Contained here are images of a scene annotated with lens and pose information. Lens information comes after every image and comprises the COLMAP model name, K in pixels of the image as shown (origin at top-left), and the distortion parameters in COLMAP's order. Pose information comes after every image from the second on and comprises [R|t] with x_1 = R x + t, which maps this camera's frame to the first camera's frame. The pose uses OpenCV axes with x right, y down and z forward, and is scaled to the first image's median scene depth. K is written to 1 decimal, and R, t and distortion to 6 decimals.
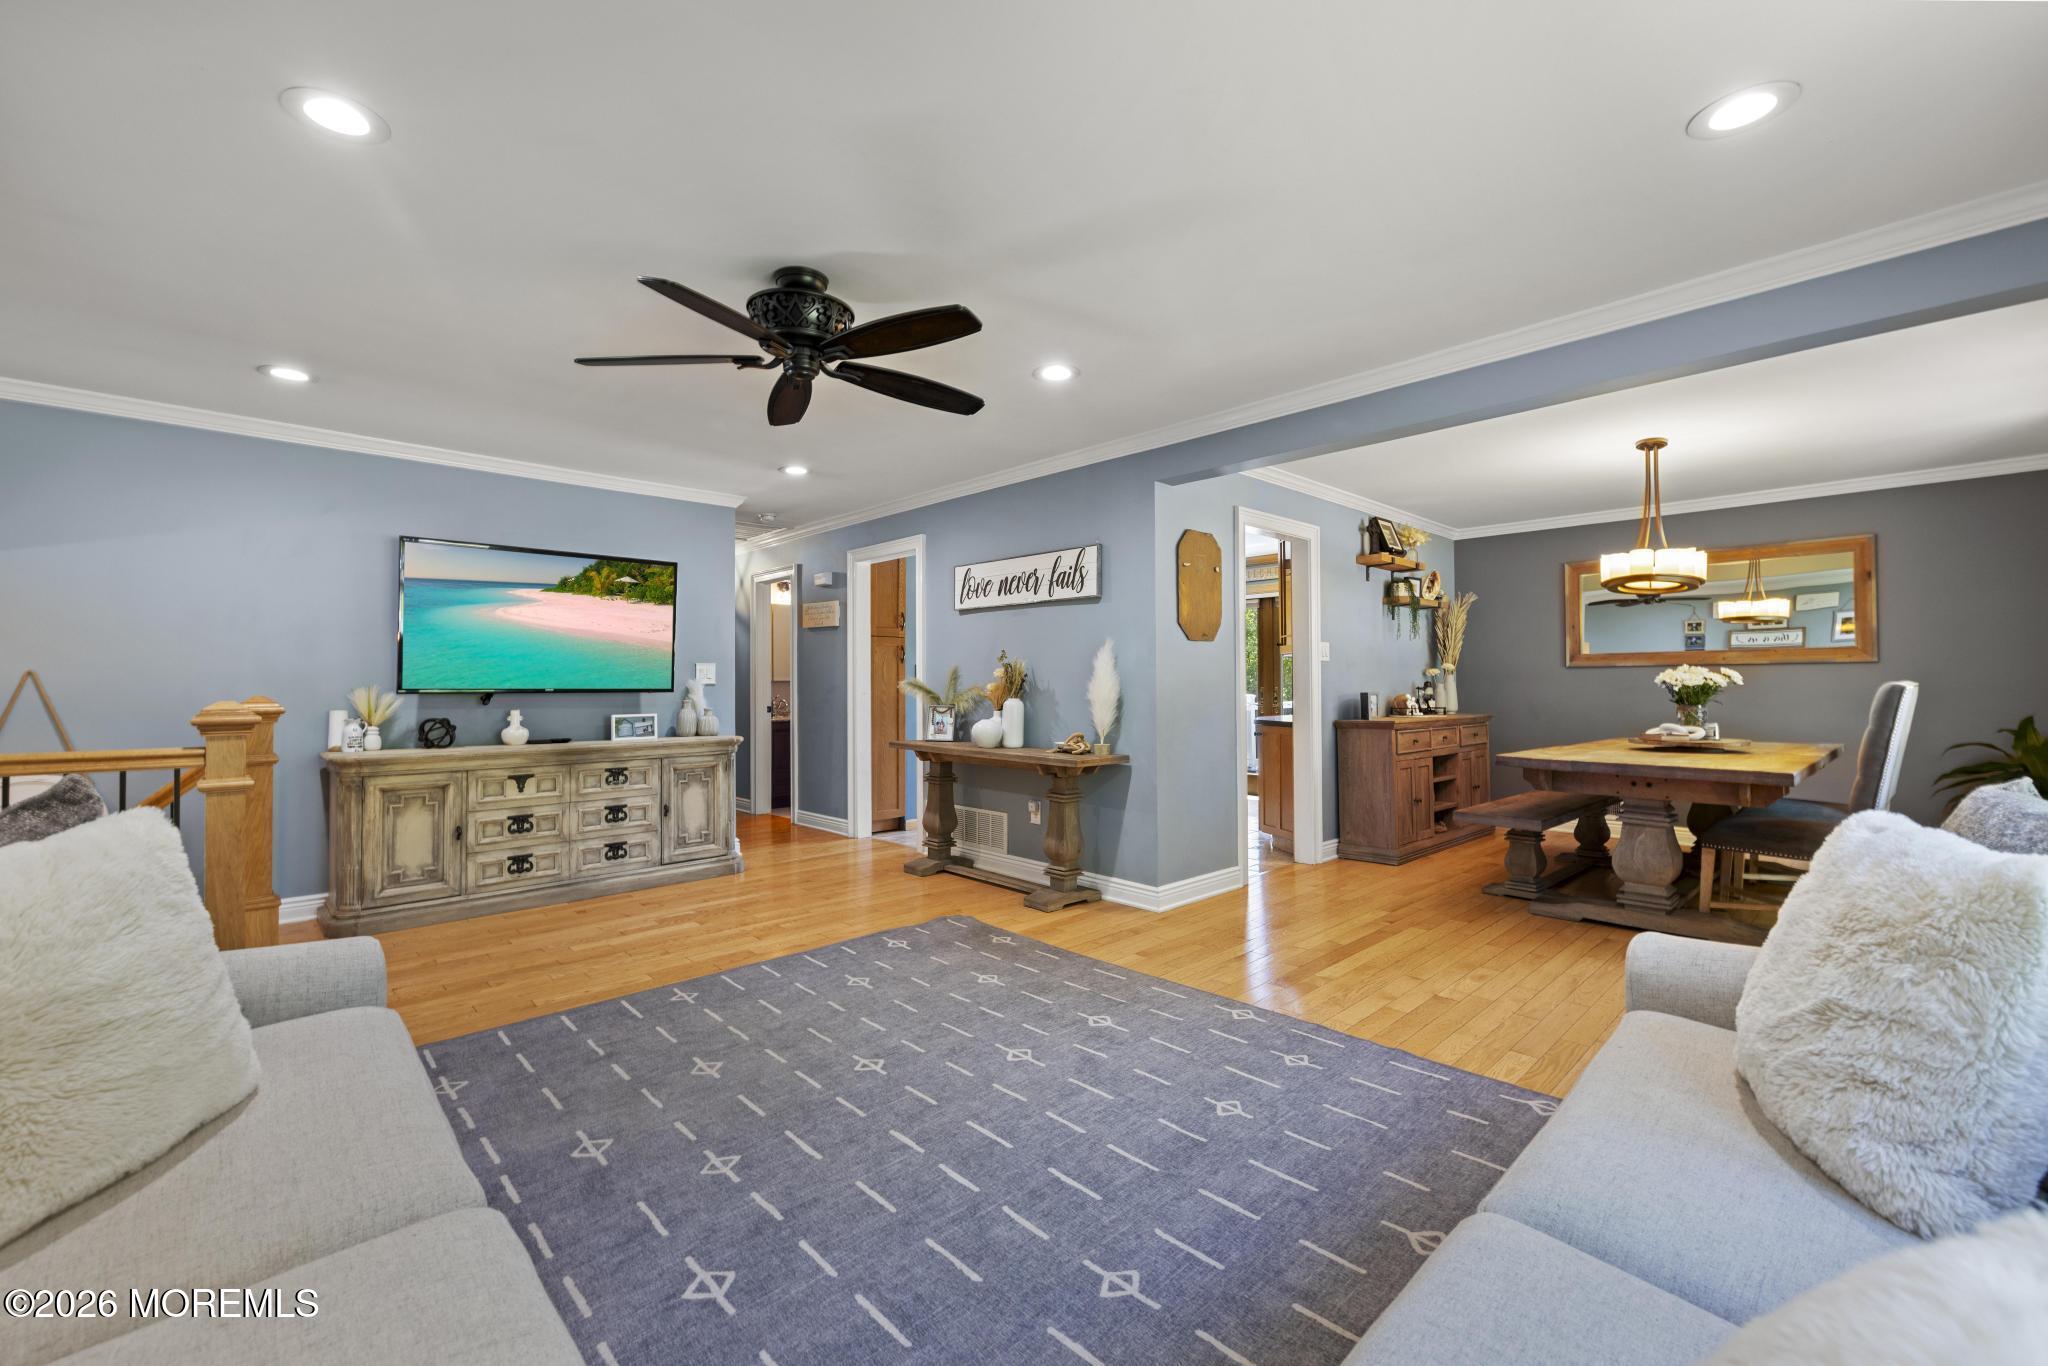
lens RADIAL K [[843.5, 0, 1031.1], [0, 843.5, 668.9], [0, 0, 1]] dist [0.000959, -0.000087]
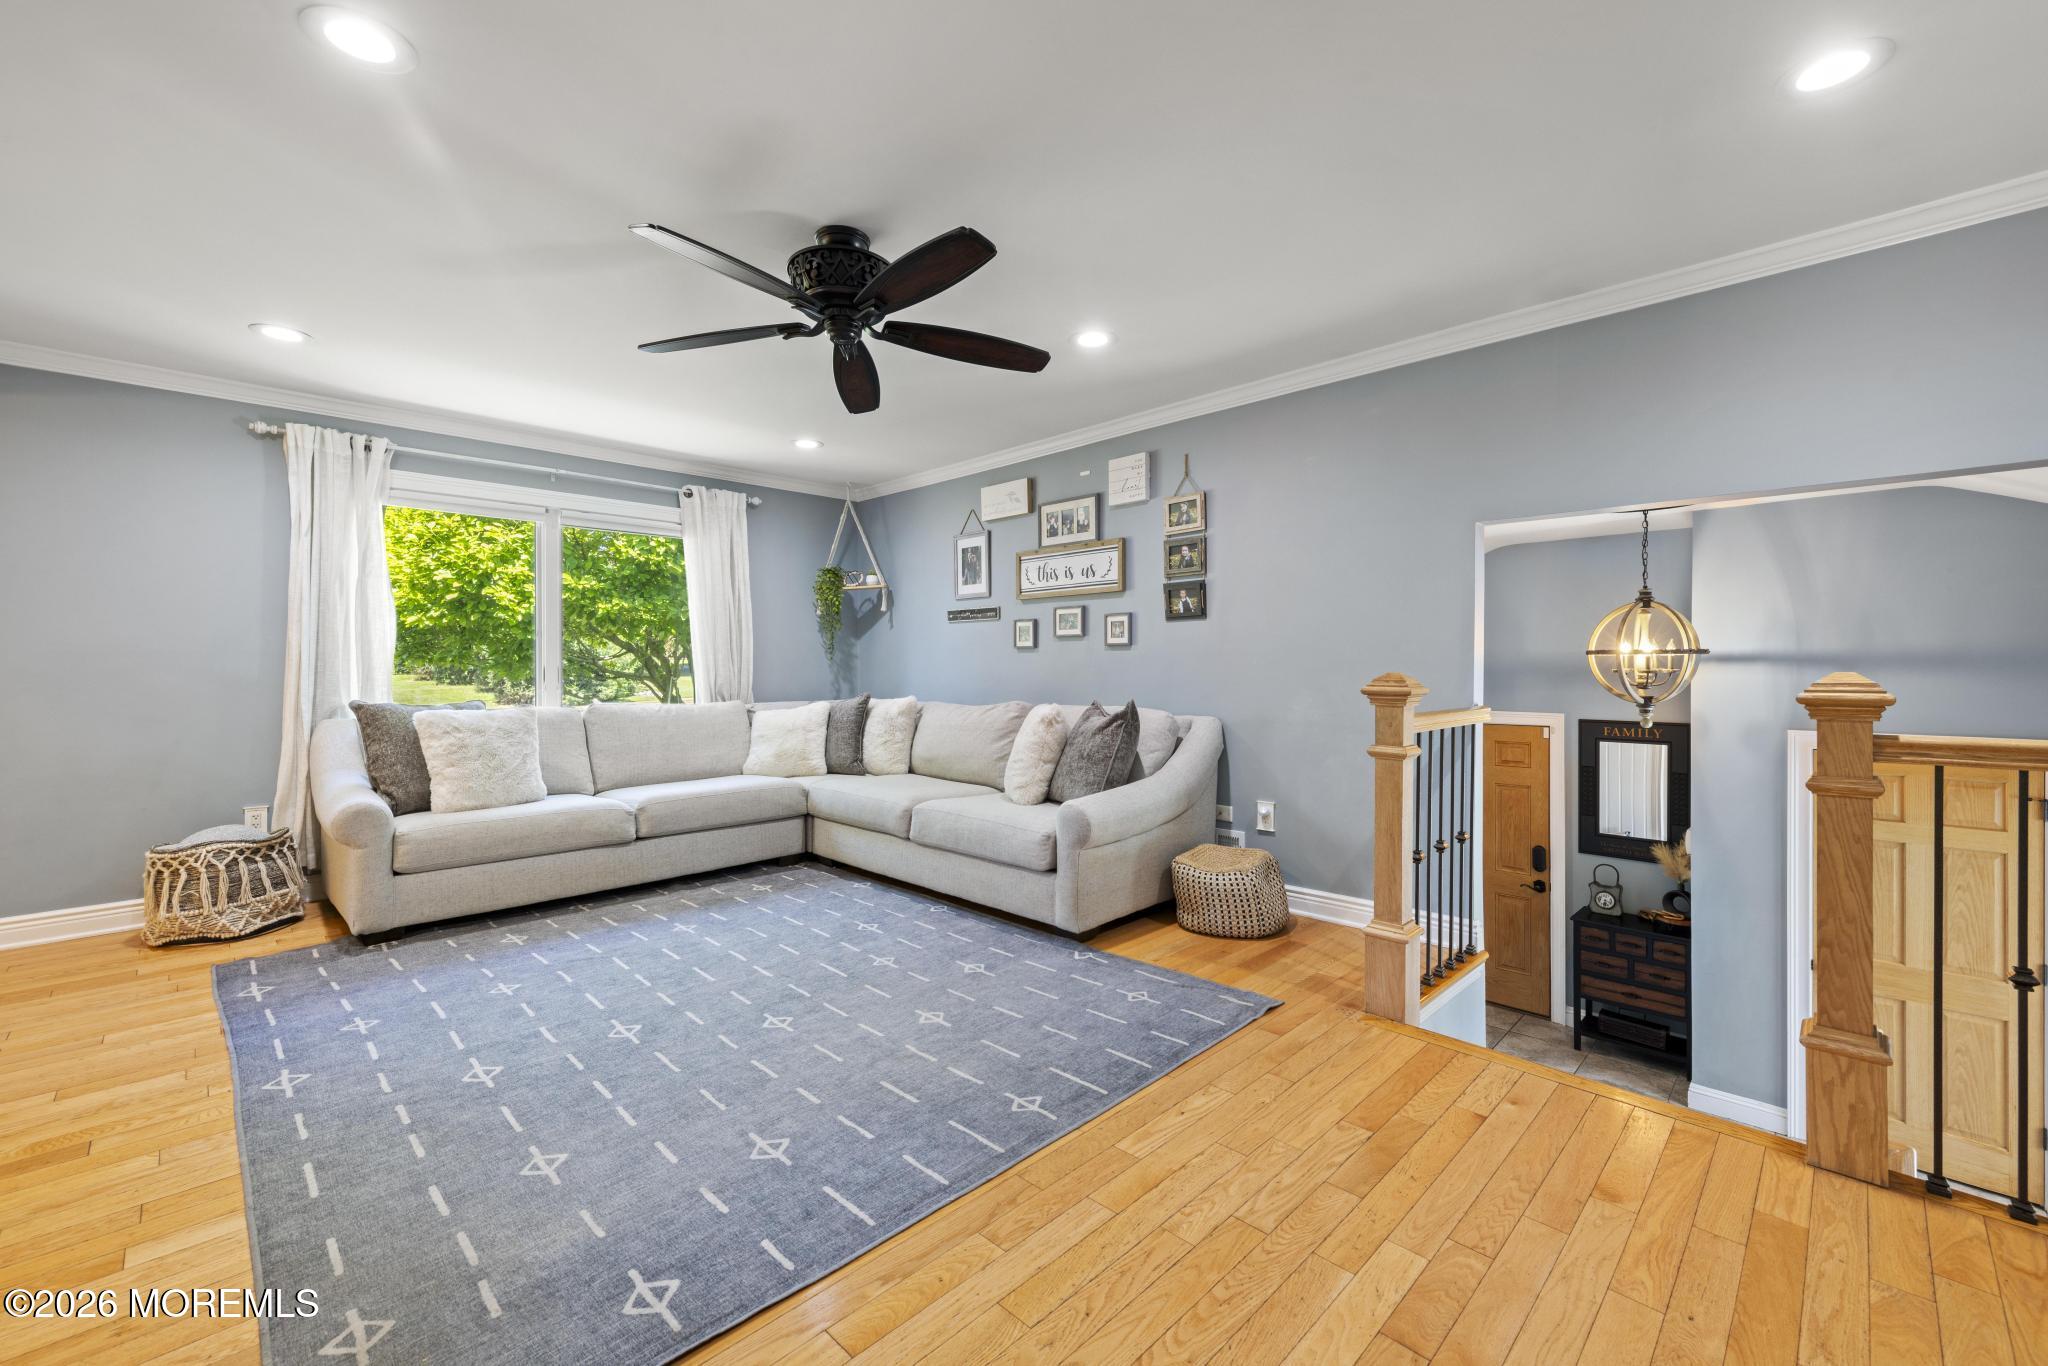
lens RADIAL K [[843.5, 0, 1031.1], [0, 843.5, 668.9], [0, 0, 1]] dist [0.000959, -0.000087]
pose [[-0.999745, 0.004845, -0.022036, -0.271180], [0.005132, 0.999902, -0.012996, 0.025893], [0.021971, -0.013106, -0.999673, 1.151925]]
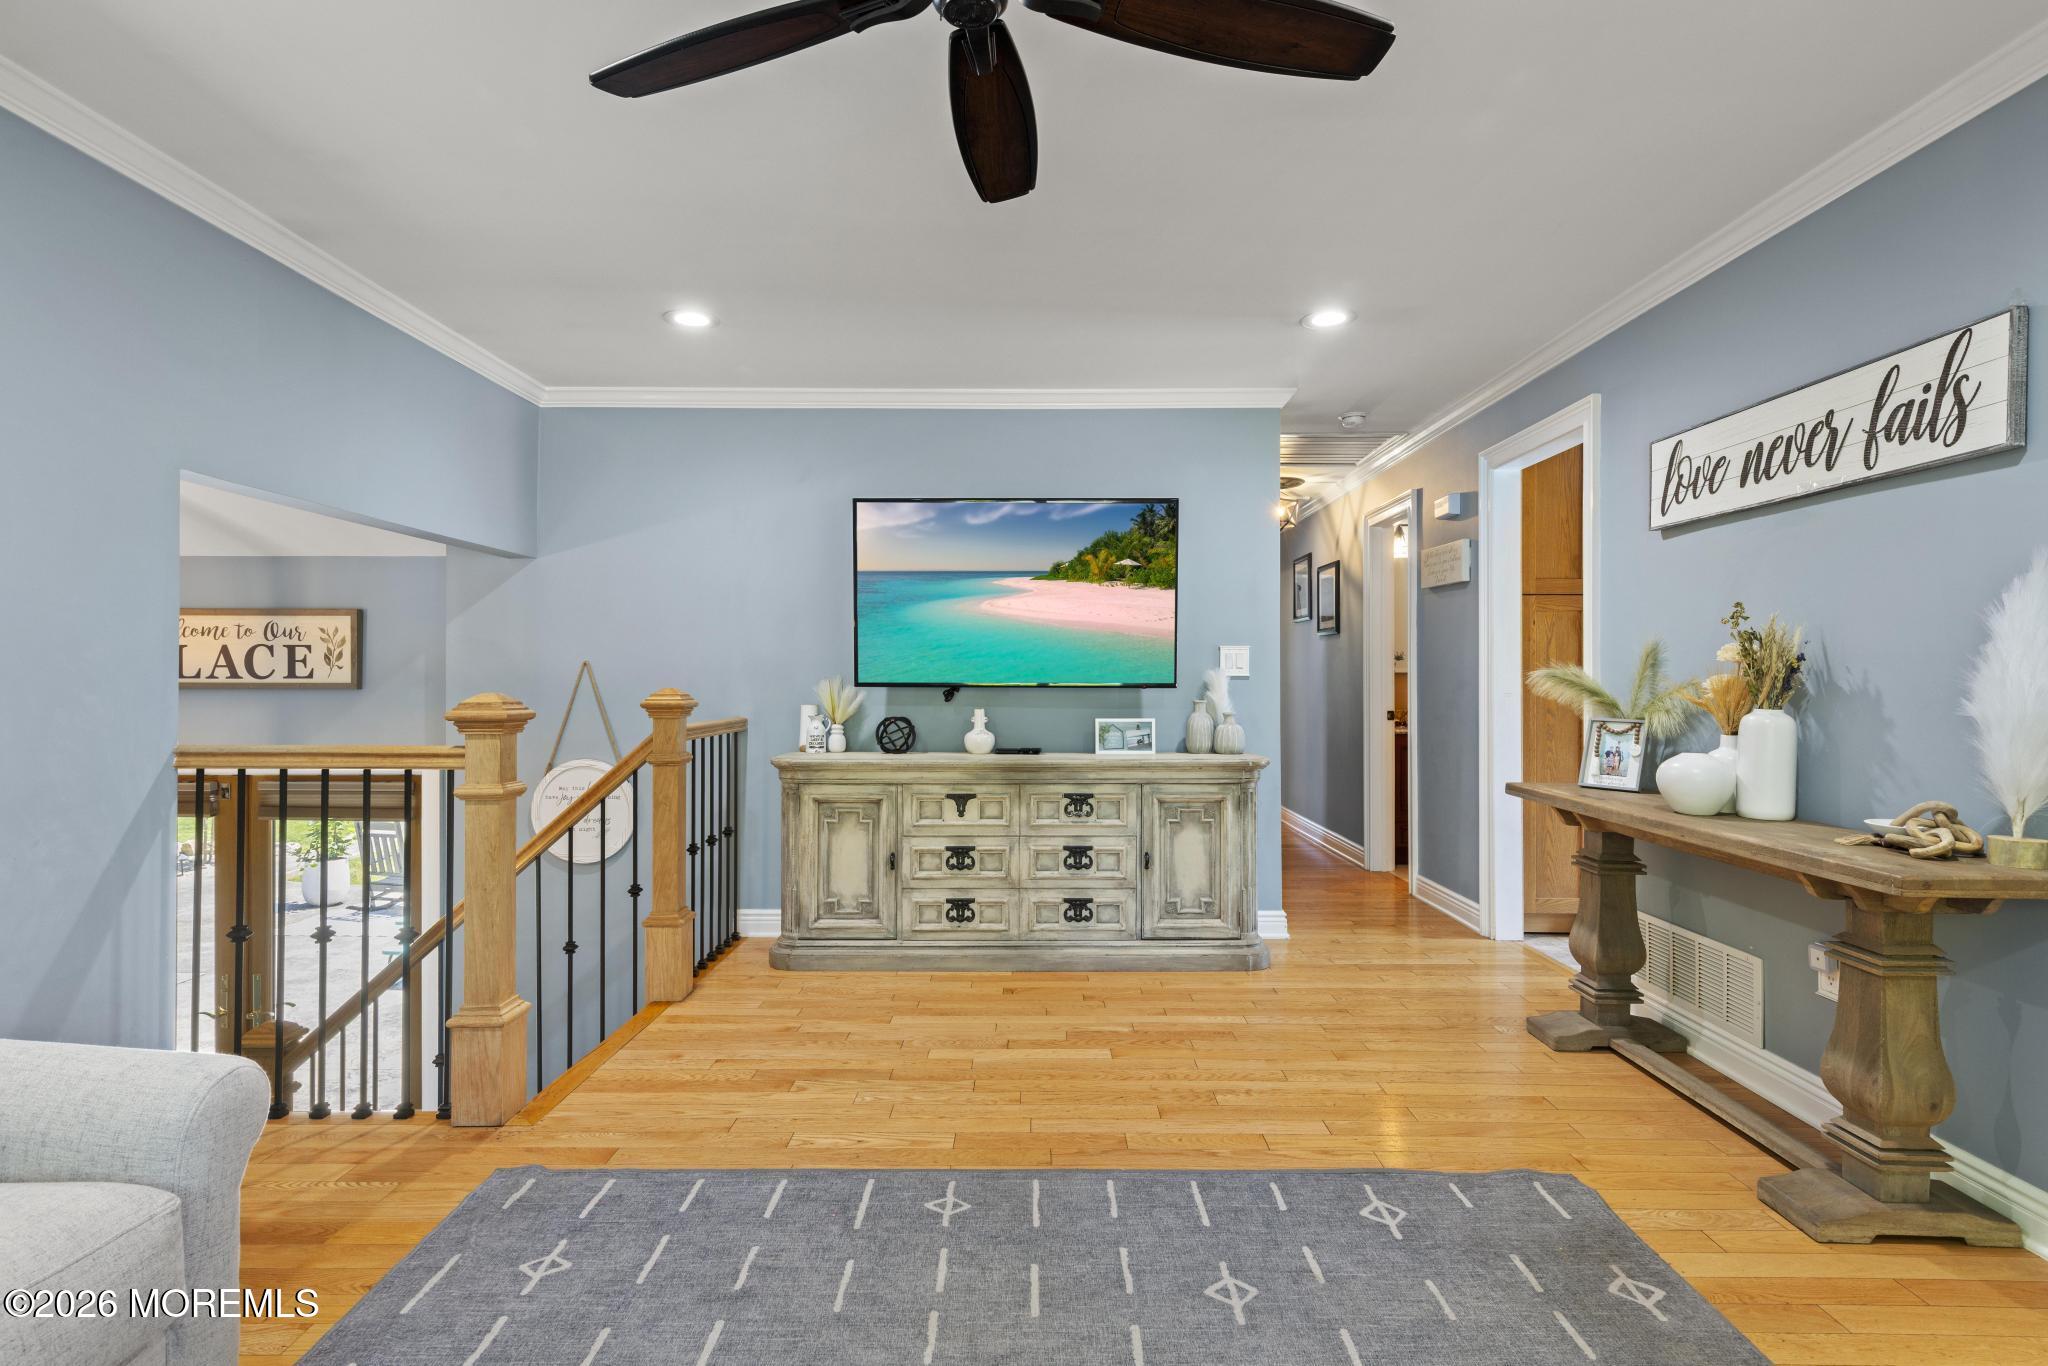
lens RADIAL K [[1034.1, 0, 1026.3], [0, 1034.1, 678.0], [0, 0, 1]] dist [0.003680, 0.000018]
pose [[0.716318, 0.003285, -0.697766, 0.087769], [0.008541, 0.999873, 0.013476, 0.008091], [0.697722, -0.015613, 0.716199, 0.357611]]
